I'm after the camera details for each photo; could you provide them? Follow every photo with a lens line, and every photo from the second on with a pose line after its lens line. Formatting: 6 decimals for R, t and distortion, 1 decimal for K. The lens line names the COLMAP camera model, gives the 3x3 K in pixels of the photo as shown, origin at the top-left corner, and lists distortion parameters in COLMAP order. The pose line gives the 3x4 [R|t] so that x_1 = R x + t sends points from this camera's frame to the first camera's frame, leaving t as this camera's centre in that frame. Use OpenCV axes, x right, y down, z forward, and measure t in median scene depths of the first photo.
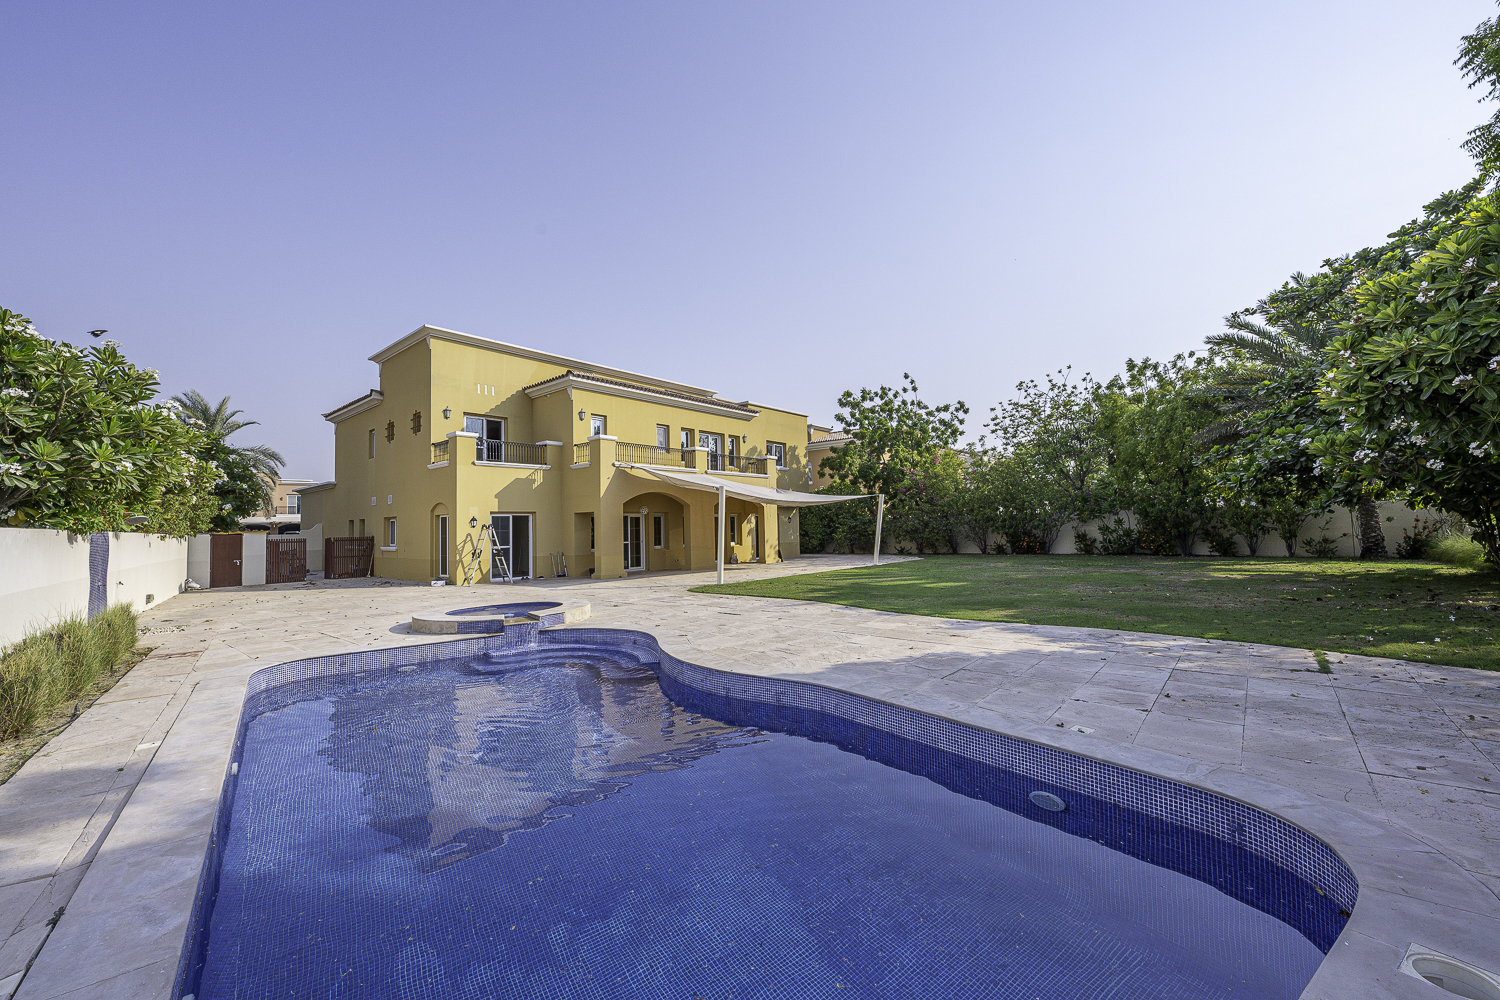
lens RADIAL K [[598.8, 0, 754.7], [0, 598.8, 503.6], [0, 0, 1]] dist [0.000278, 0.000076]
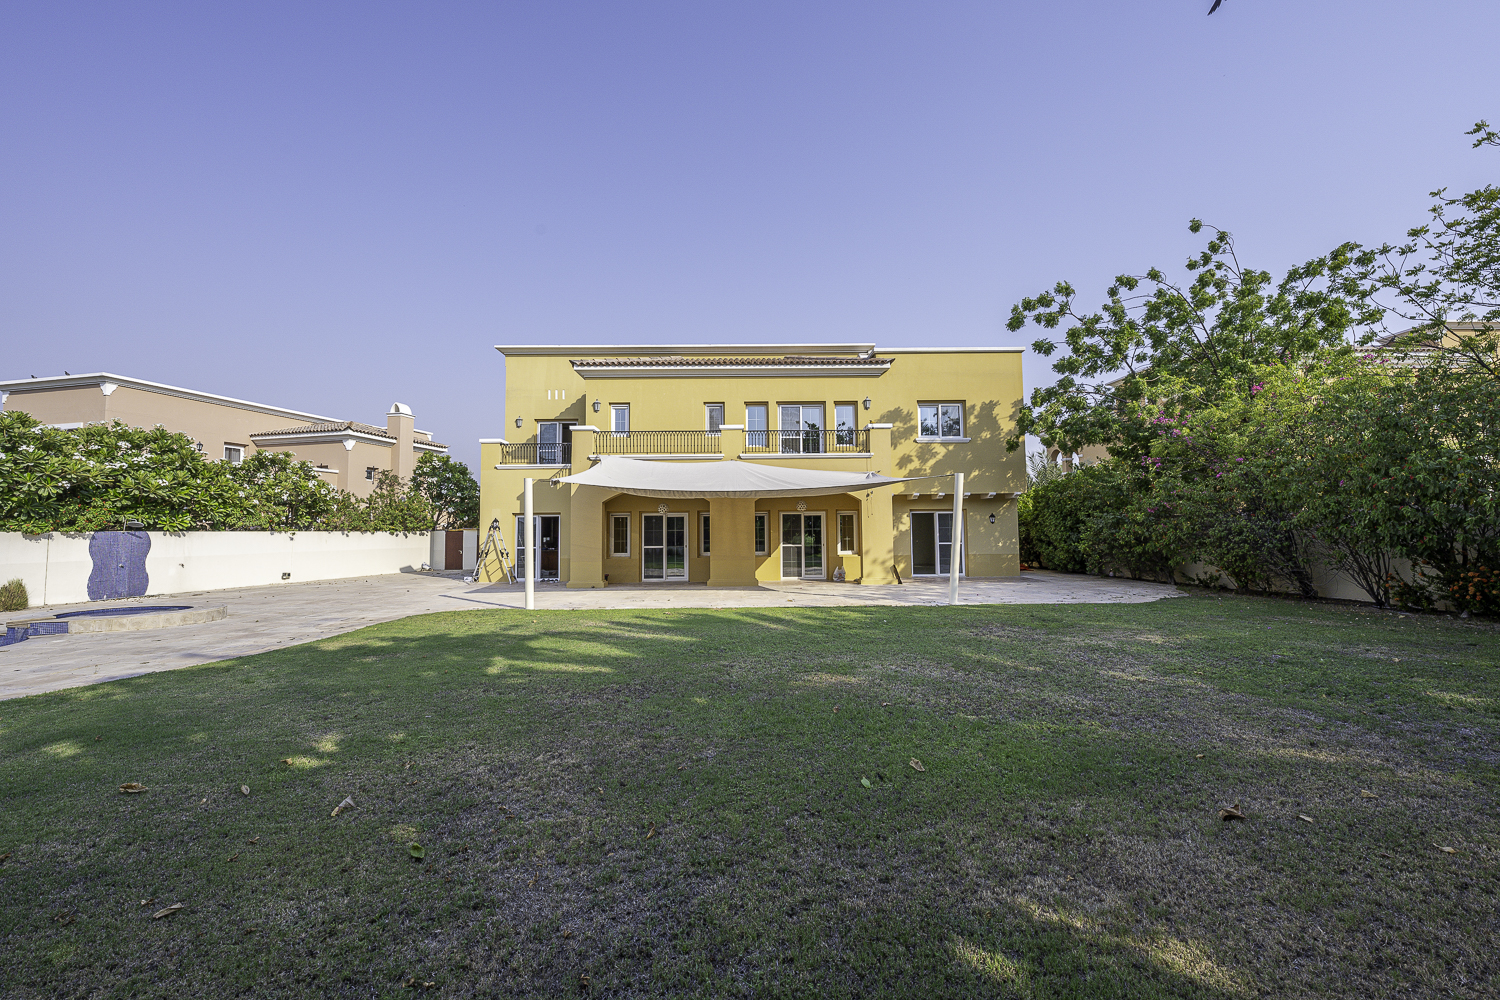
lens RADIAL K [[598.8, 0, 751.2], [0, 598.8, 503.9], [0, 0, 1]] dist [0.000278, 0.000076]
pose [[0.659435, -0.018672, -0.751530, 0.421139], [0.024734, 0.999689, -0.003135, 0.007391], [0.751355, -0.016521, 0.659692, 0.438901]]
